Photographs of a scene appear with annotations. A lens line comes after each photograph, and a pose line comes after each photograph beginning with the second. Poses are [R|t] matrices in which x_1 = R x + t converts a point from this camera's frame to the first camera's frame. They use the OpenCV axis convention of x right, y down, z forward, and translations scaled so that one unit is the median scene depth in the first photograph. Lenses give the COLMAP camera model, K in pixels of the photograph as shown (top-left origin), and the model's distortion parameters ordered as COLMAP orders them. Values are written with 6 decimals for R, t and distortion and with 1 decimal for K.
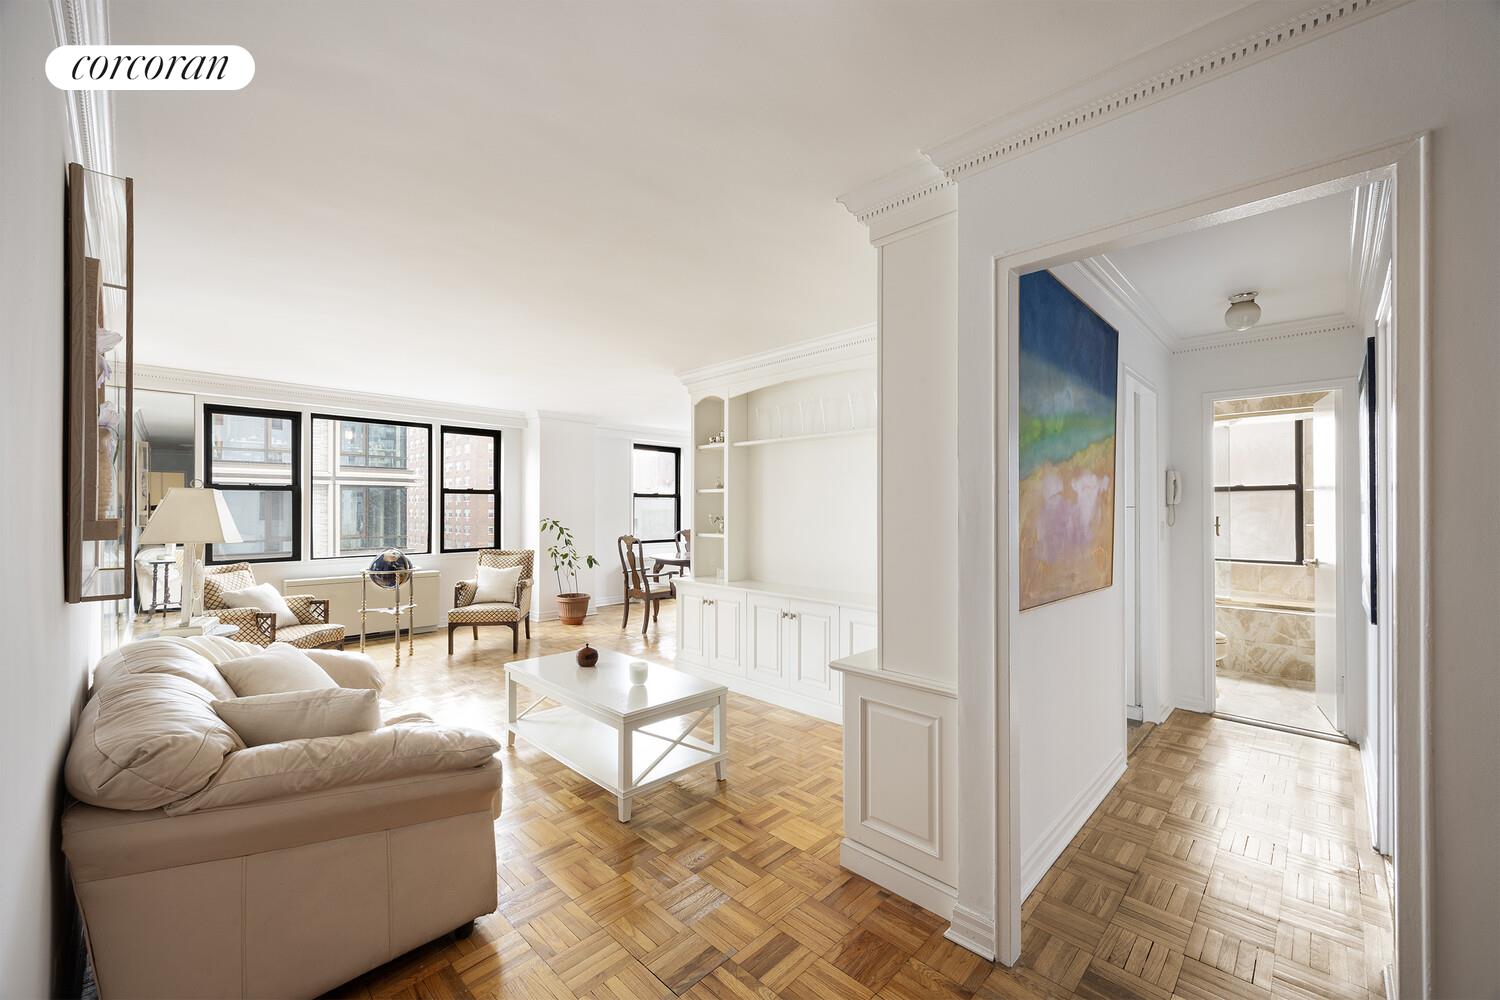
lens RADIAL K [[589.2, 0, 756.0], [0, 589.2, 505.0], [0, 0, 1]] dist [0.000028, 0.000157]
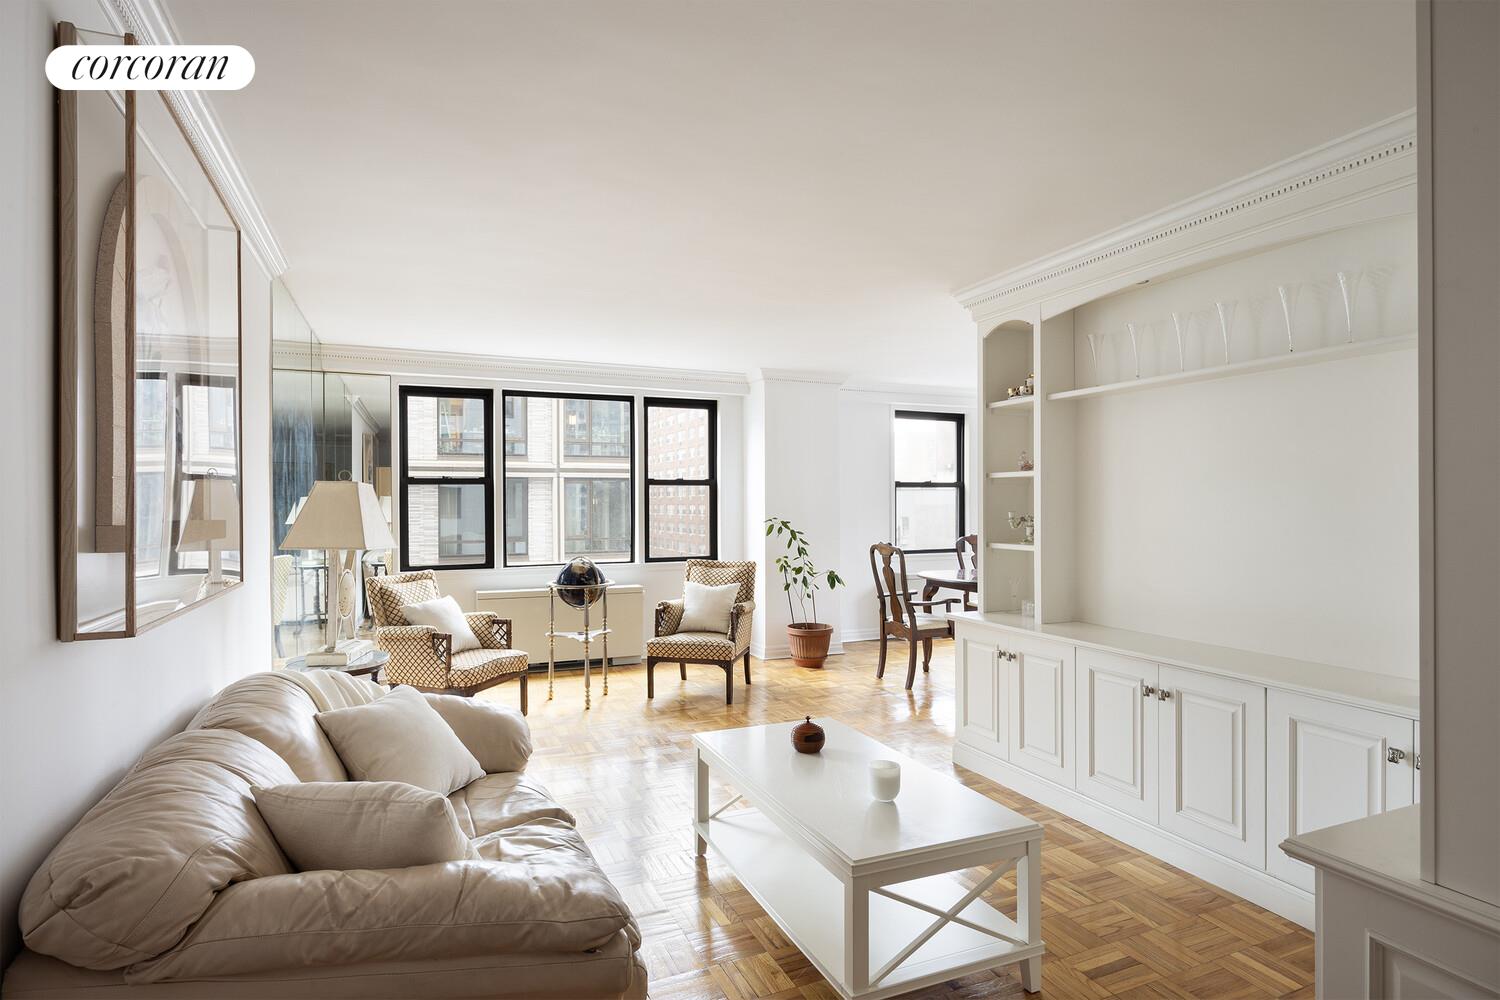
lens RADIAL K [[796.0, 0, 751.2], [0, 796.0, 504.4], [0, 0, 1]] dist [-0.002344, -0.001024]
pose [[0.923453, -0.003702, -0.383695, -0.007658], [0.006526, 0.999960, 0.006058, 0.000175], [0.383657, -0.008098, 0.923440, 0.117387]]
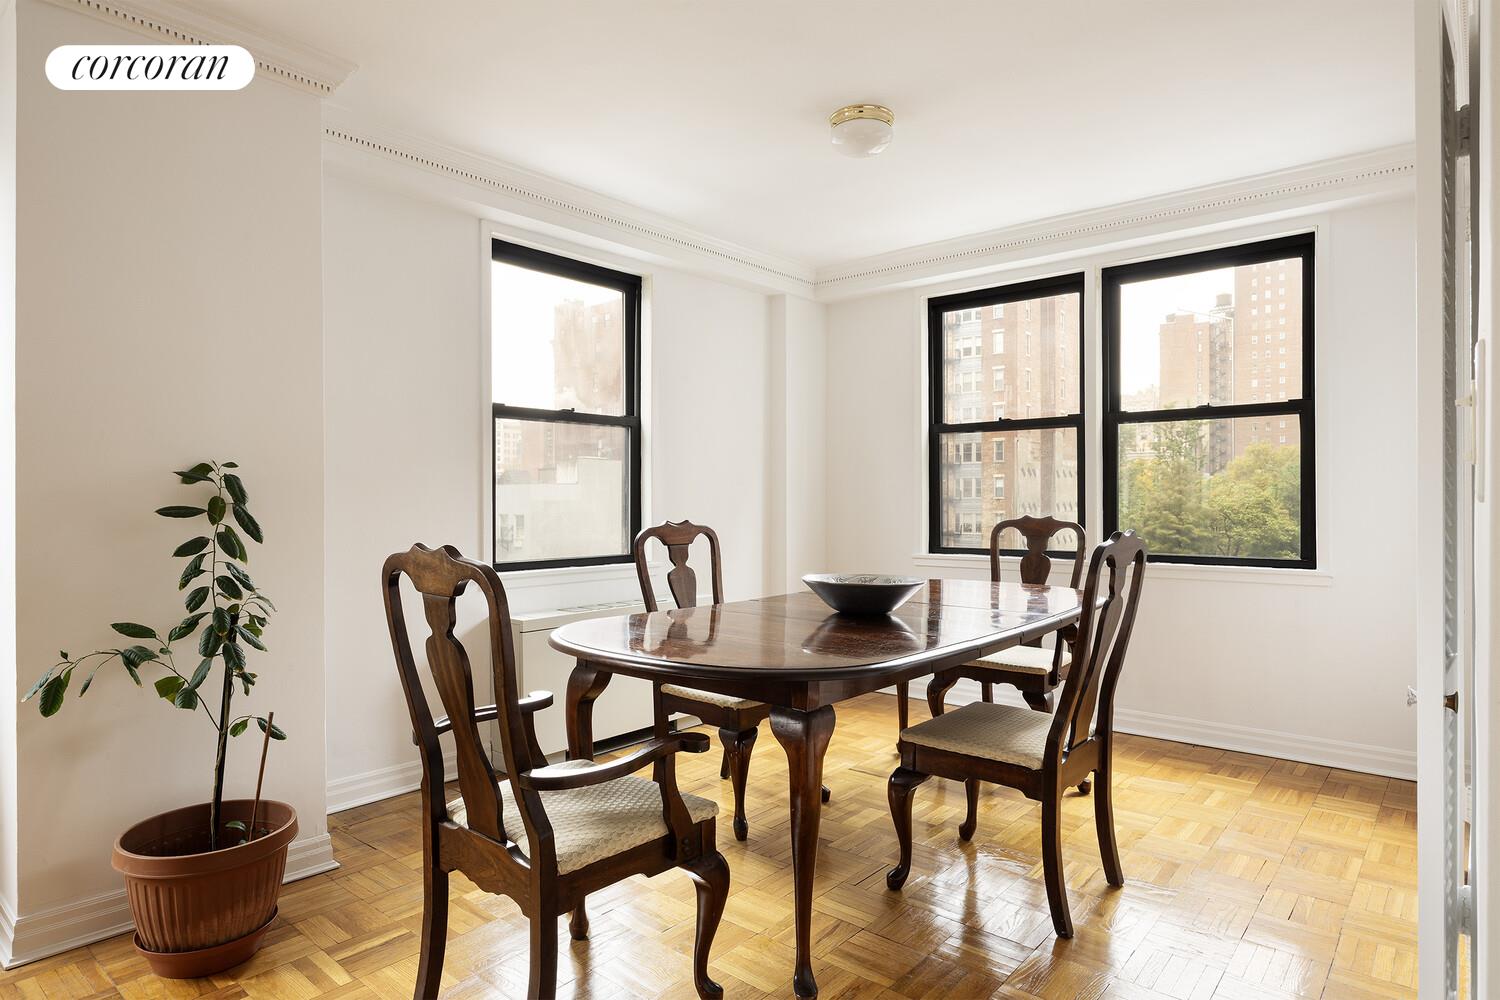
lens RADIAL K [[867.7, 0, 750.0], [0, 867.7, 500.0], [0, 0, 1]] dist [-0.067286, 0.000010]
pose [[0.998610, -0.005125, 0.052459, -0.172818], [0.004672, 0.999951, 0.008757, 0.044651], [-0.052501, -0.008500, 0.998585, 0.957546]]
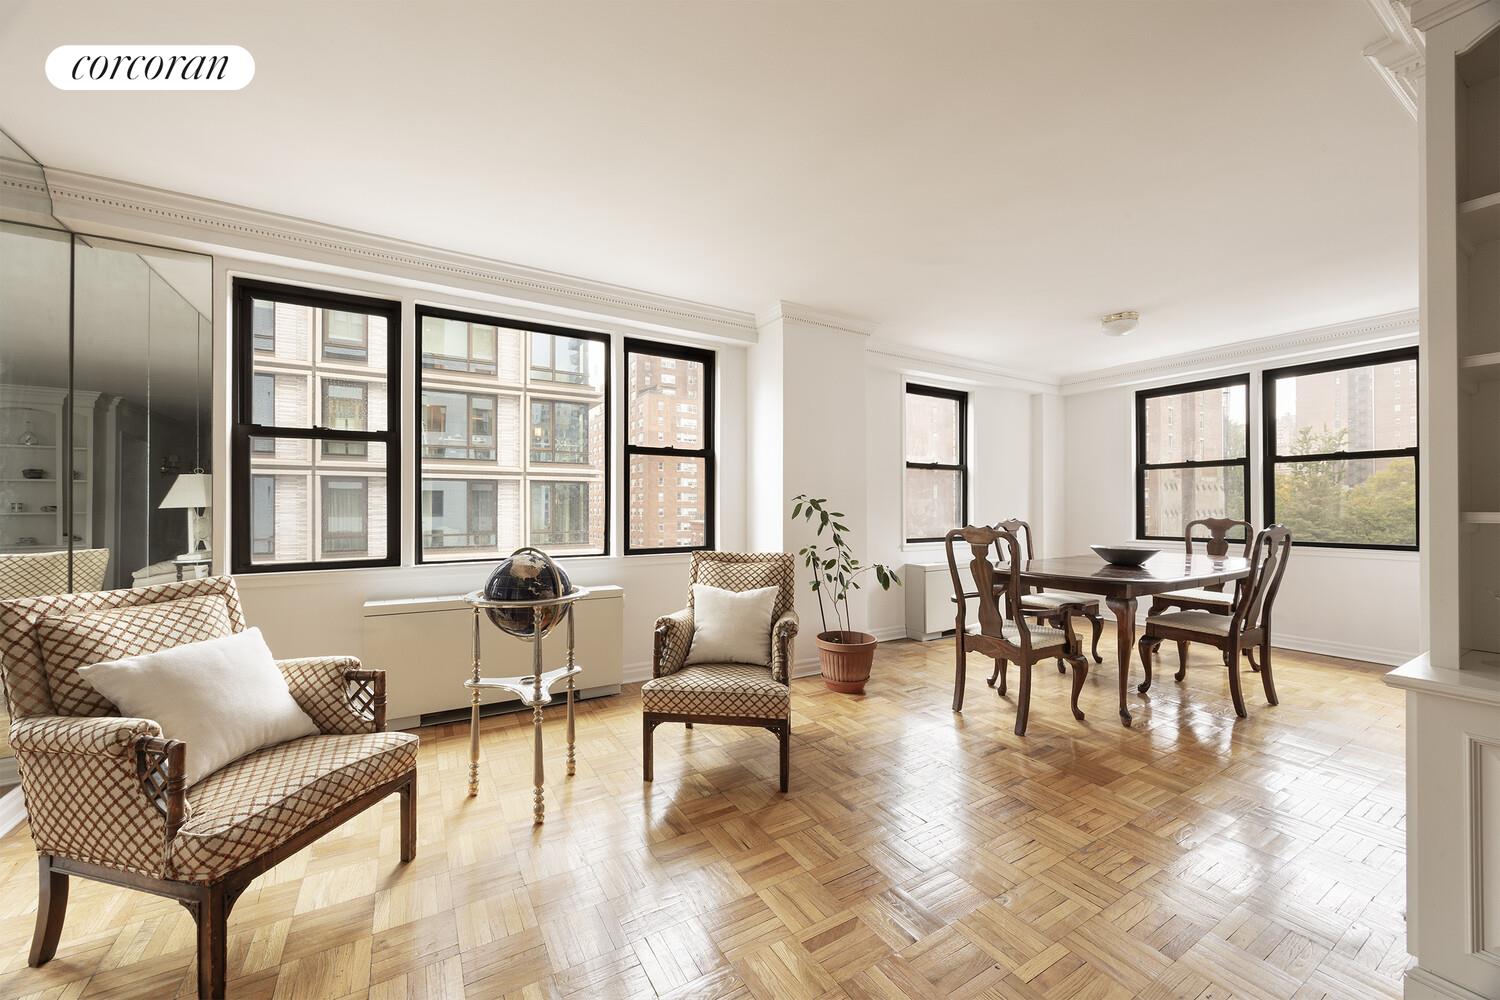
lens RADIAL K [[589.2, 0, 756.0], [0, 589.2, 505.0], [0, 0, 1]] dist [0.000028, 0.000157]
pose [[0.965667, -0.002184, -0.259773, -0.338948], [0.002799, 0.999994, 0.002000, 0.040988], [0.259767, -0.002658, 0.965668, 0.618389]]
